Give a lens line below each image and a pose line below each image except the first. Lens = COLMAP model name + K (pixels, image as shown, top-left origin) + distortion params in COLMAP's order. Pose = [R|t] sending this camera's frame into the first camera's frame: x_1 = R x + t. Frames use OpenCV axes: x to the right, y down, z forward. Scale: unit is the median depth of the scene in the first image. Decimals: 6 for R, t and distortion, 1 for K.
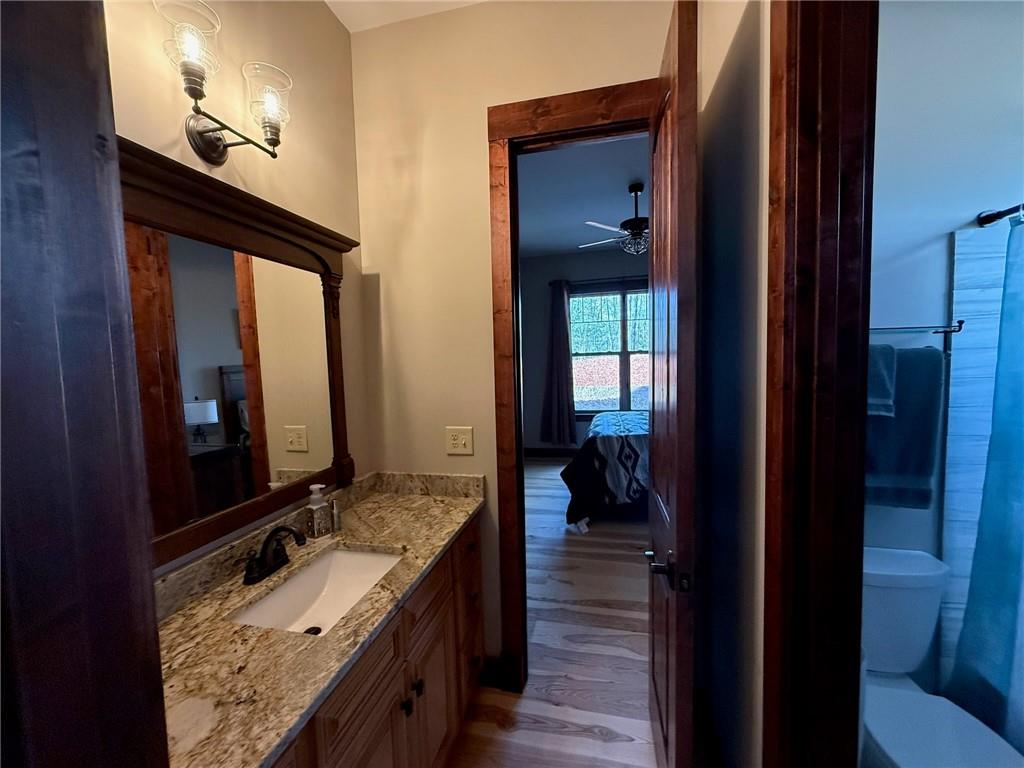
lens RADIAL K [[410.9, 0, 512.0], [0, 410.9, 384.0], [0, 0, 1]] dist [-0.000313, -0.000576]
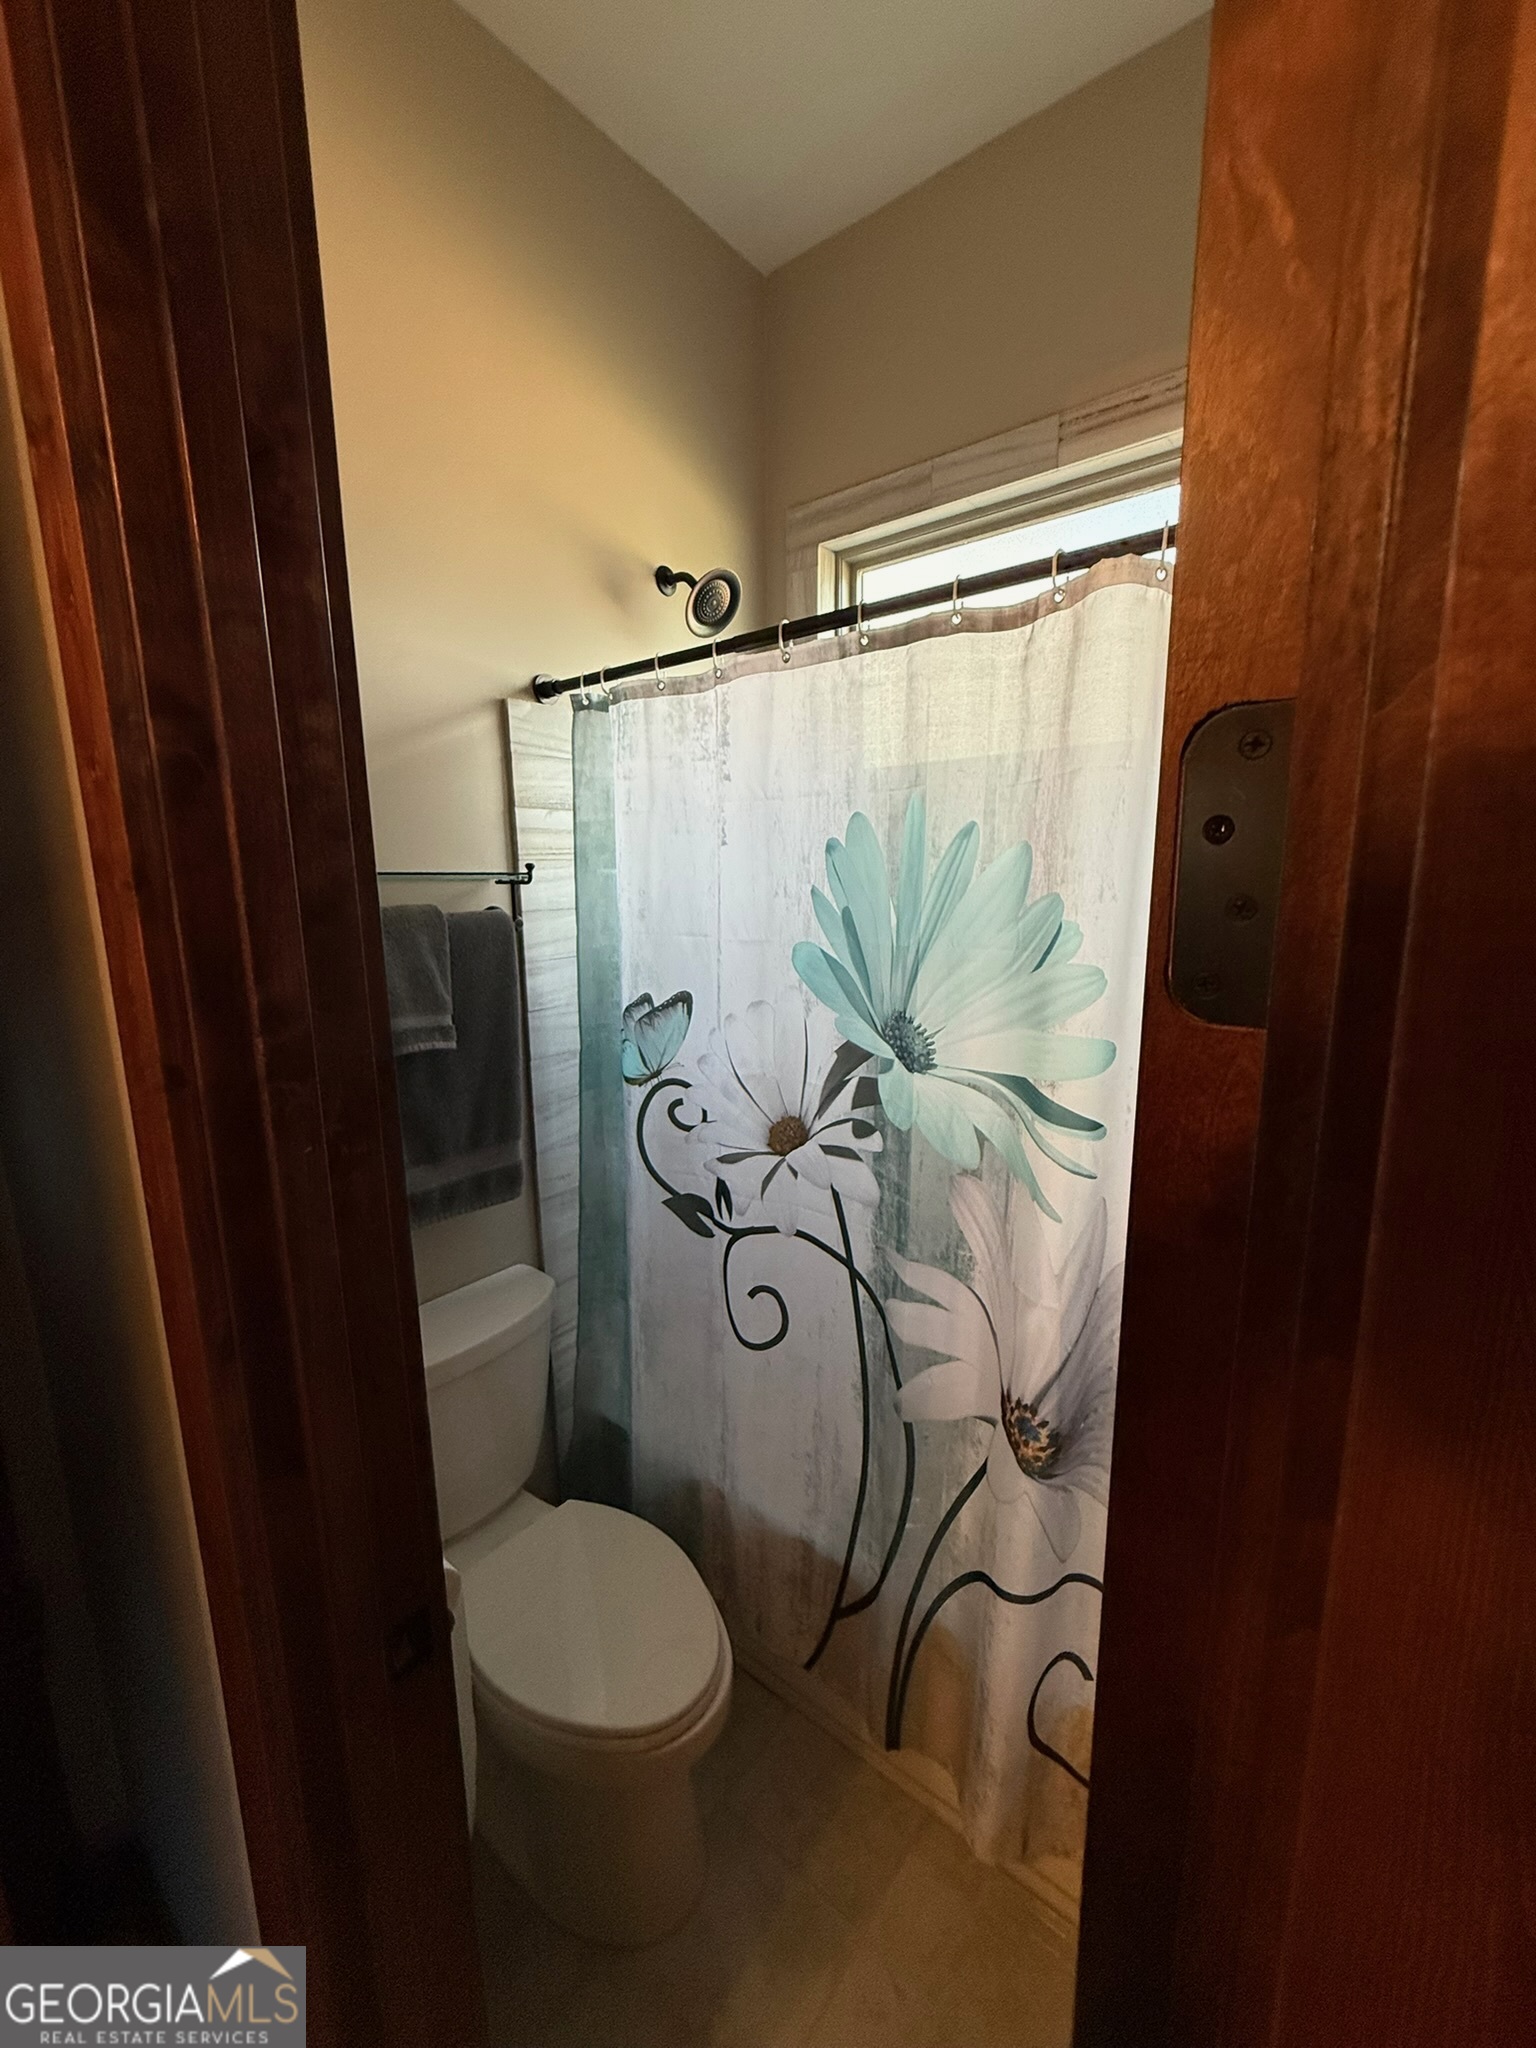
lens RADIAL K [[812.9, 0, 768.0], [0, 812.9, 1024.0], [0, 0, 1]] dist [0.000115, 0.000146]
pose [[0.437247, -0.137545, 0.888761, 0.199072], [0.056481, 0.990484, 0.125500, -0.055480], [-0.897566, -0.004676, 0.440855, 0.198469]]
